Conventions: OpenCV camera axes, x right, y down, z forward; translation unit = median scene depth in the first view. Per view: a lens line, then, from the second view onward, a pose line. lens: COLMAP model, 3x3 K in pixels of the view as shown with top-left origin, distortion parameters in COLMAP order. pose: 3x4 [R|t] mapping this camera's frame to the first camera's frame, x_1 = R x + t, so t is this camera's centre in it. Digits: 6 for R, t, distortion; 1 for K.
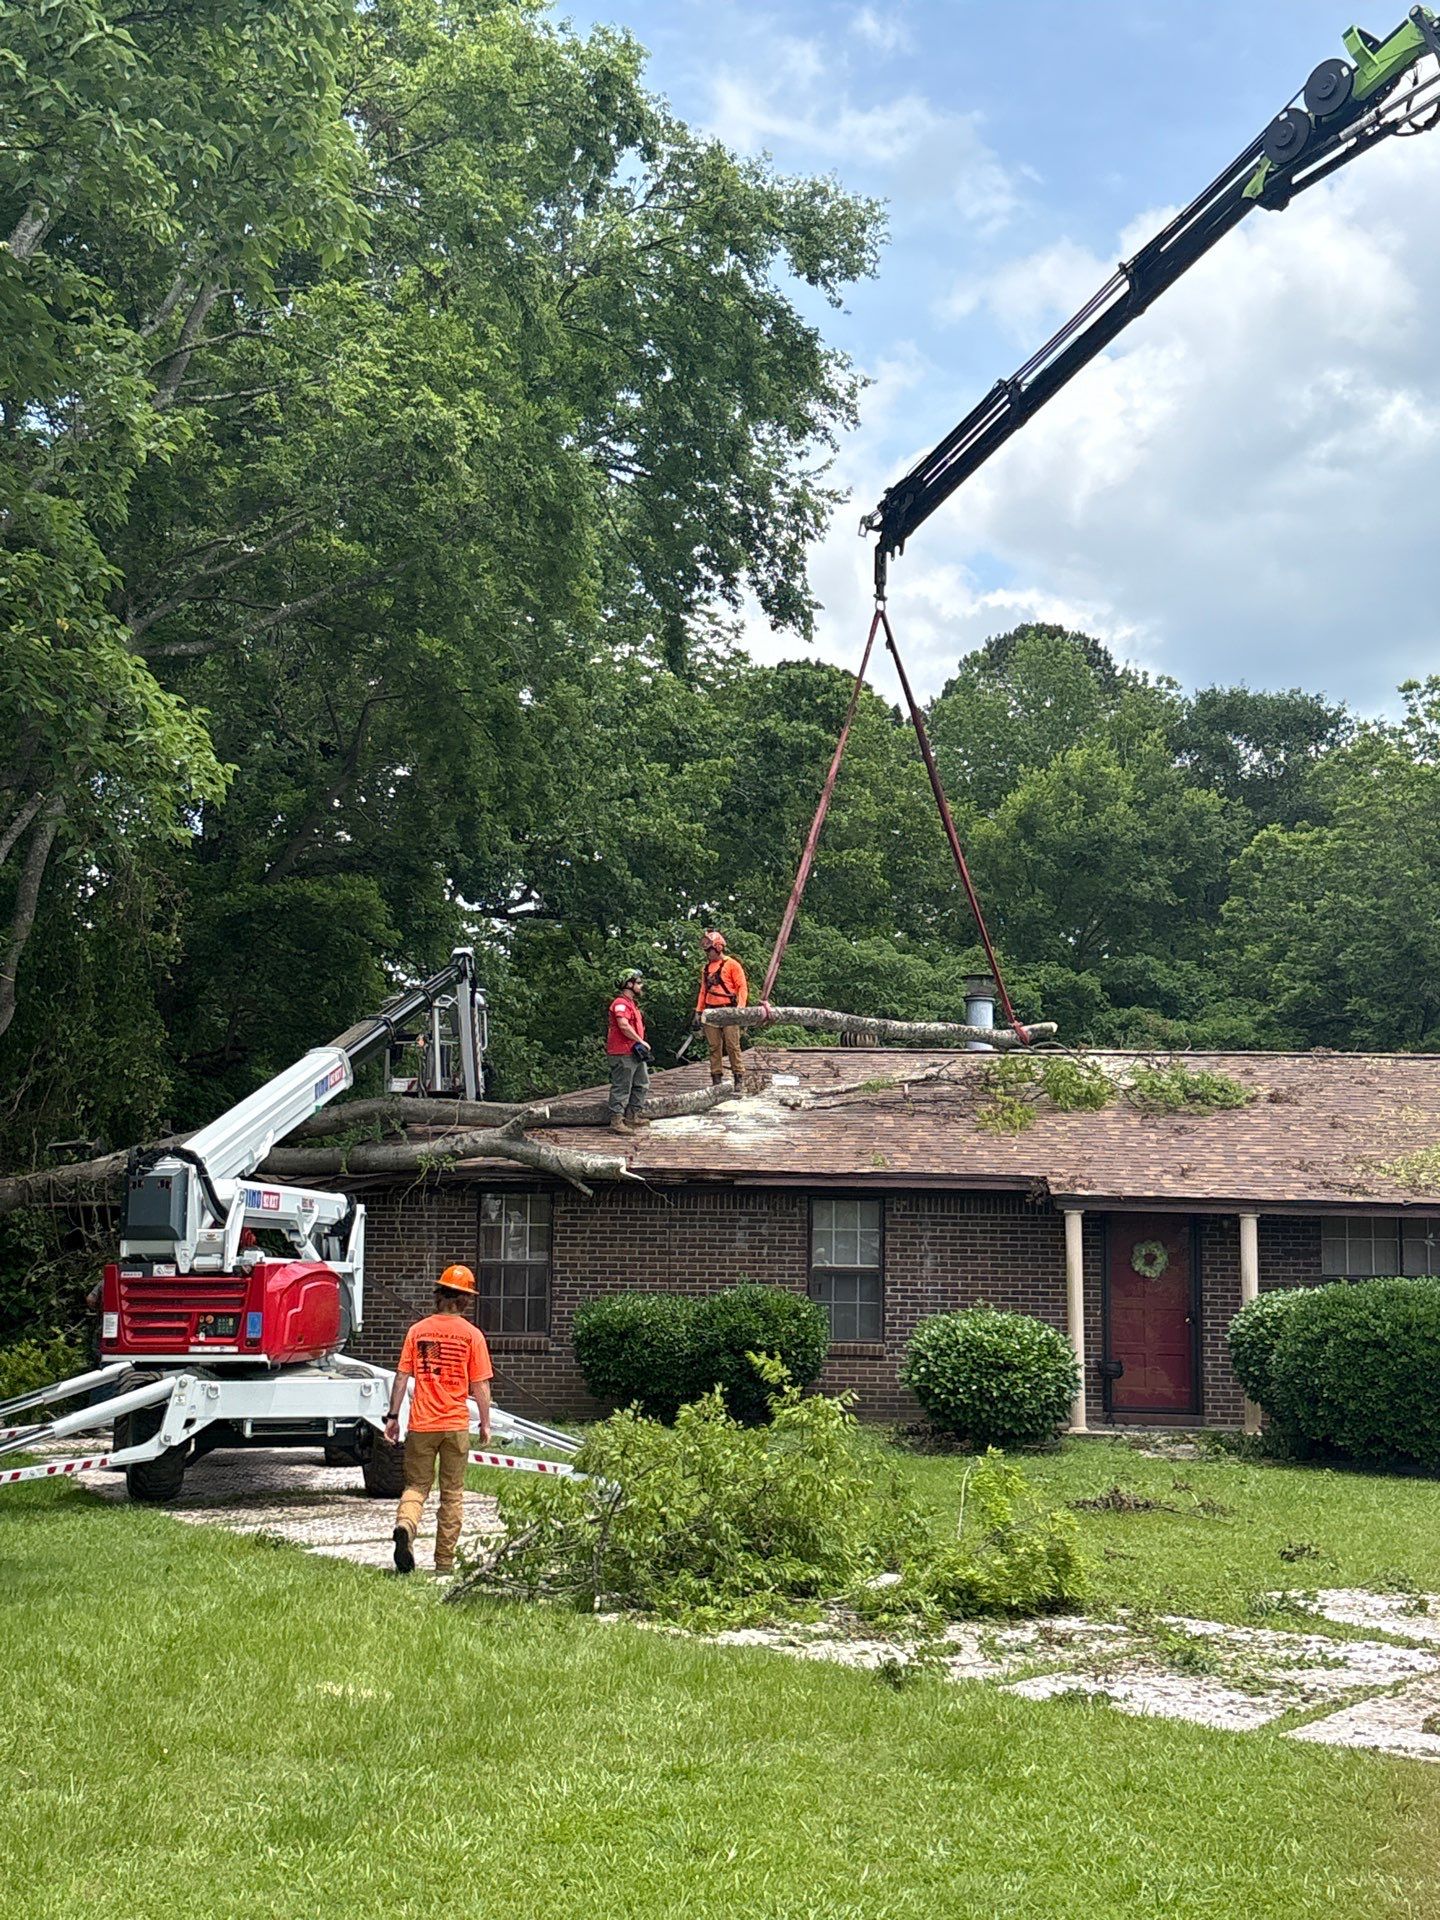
lens RADIAL K [[2348.6, 0, 726.9], [0, 2348.6, 961.4], [0, 0, 1]] dist [0.099602, 0.000000]
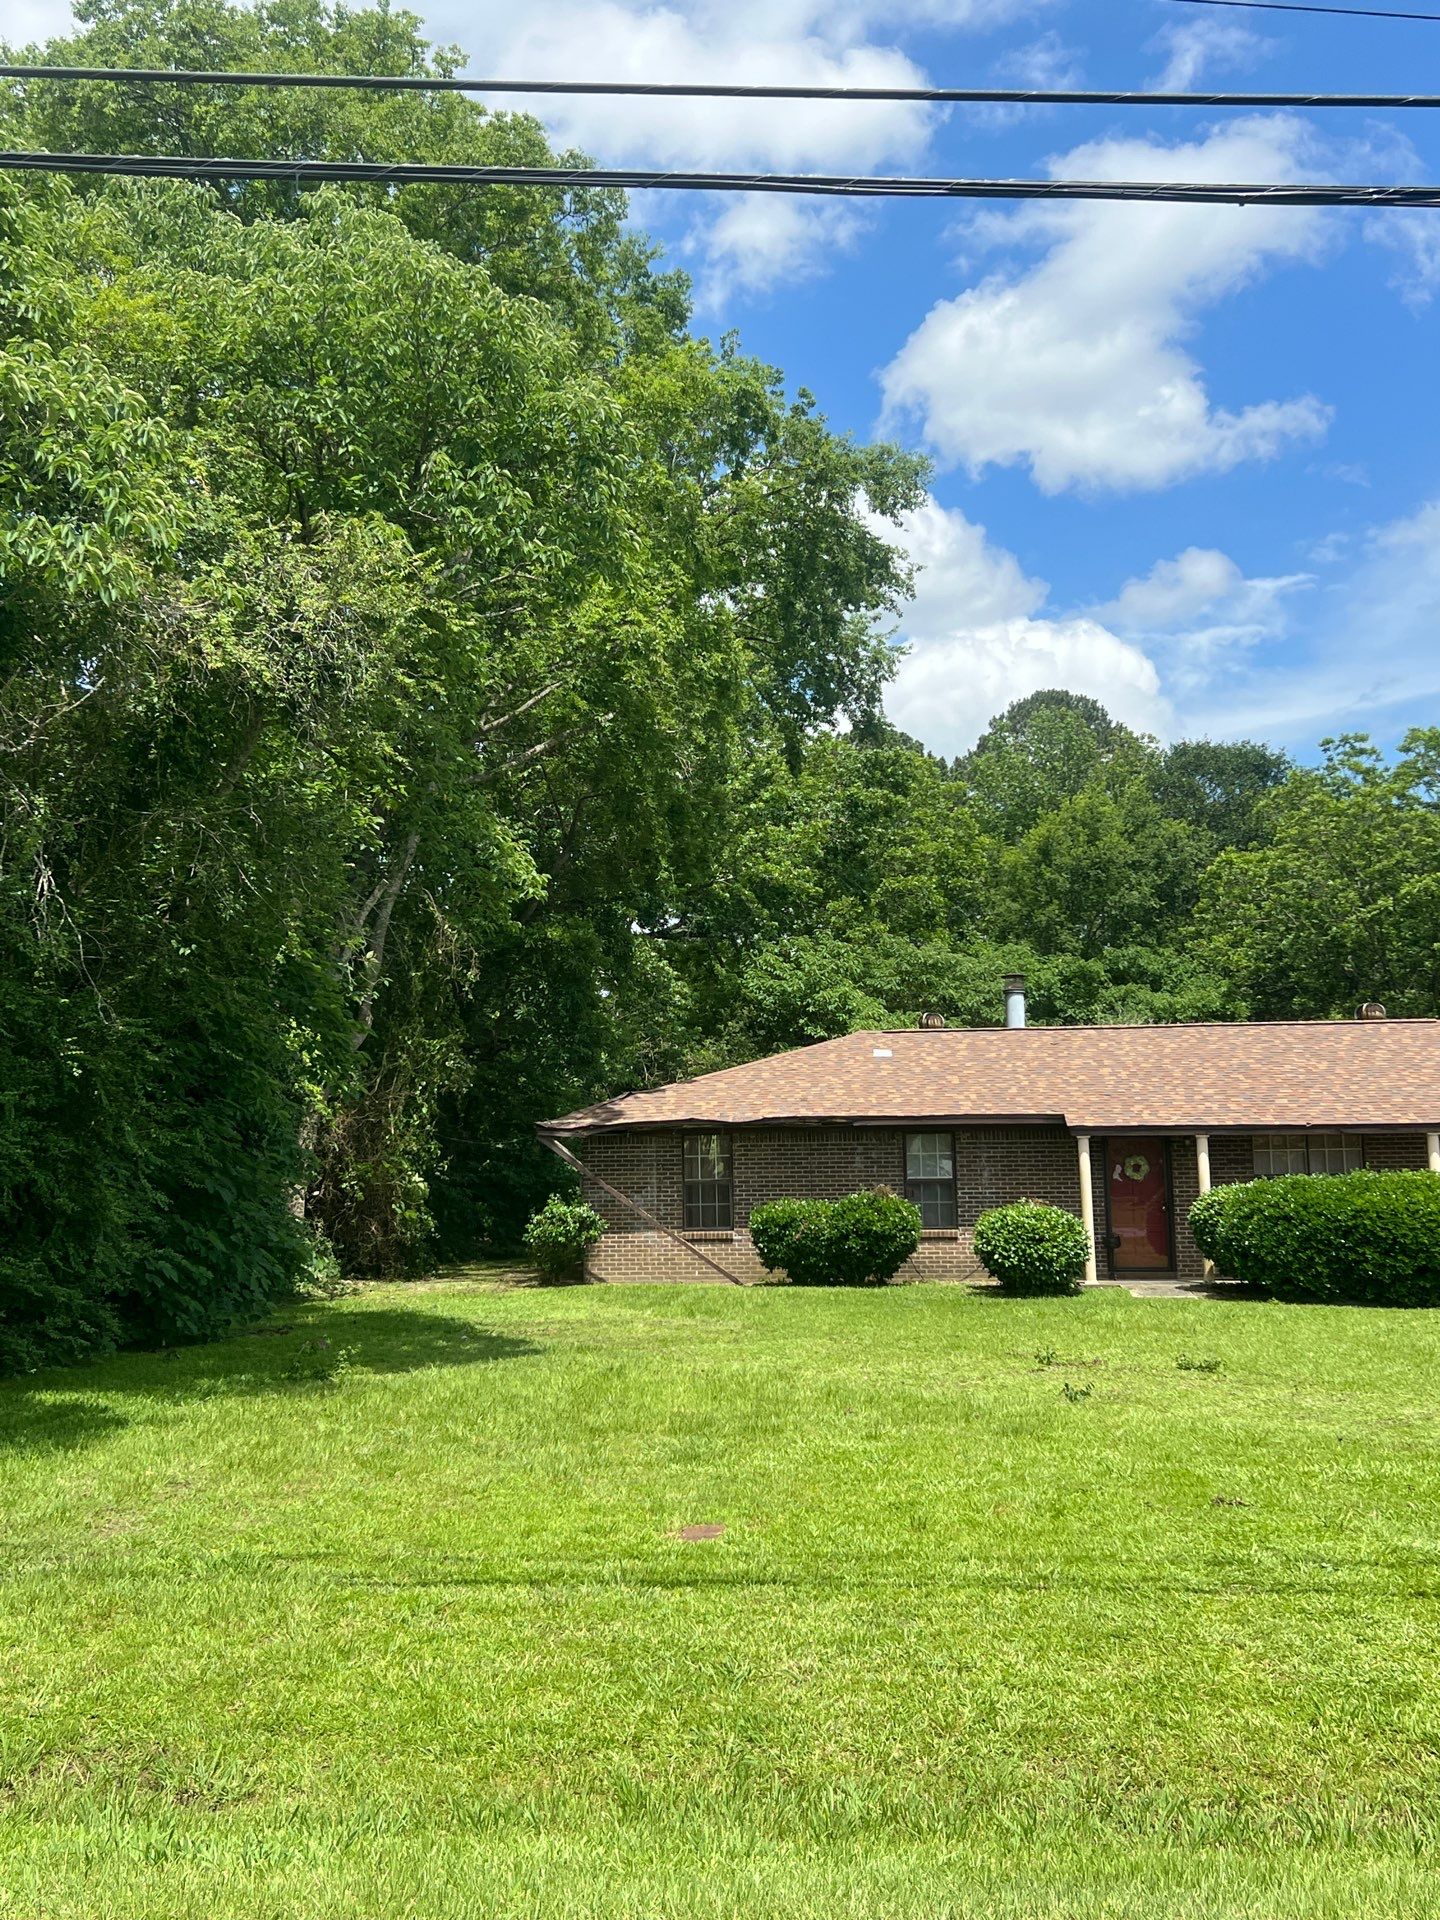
lens RADIAL K [[1781.4, 0, 704.0], [0, 1781.4, 955.9], [0, 0, 1]] dist [0.069543, -0.023762]
pose [[0.997358, -0.034089, -0.064145, -0.011588], [0.034045, 0.999419, -0.001778, -0.010734], [0.064169, -0.000410, 0.997939, -0.107586]]
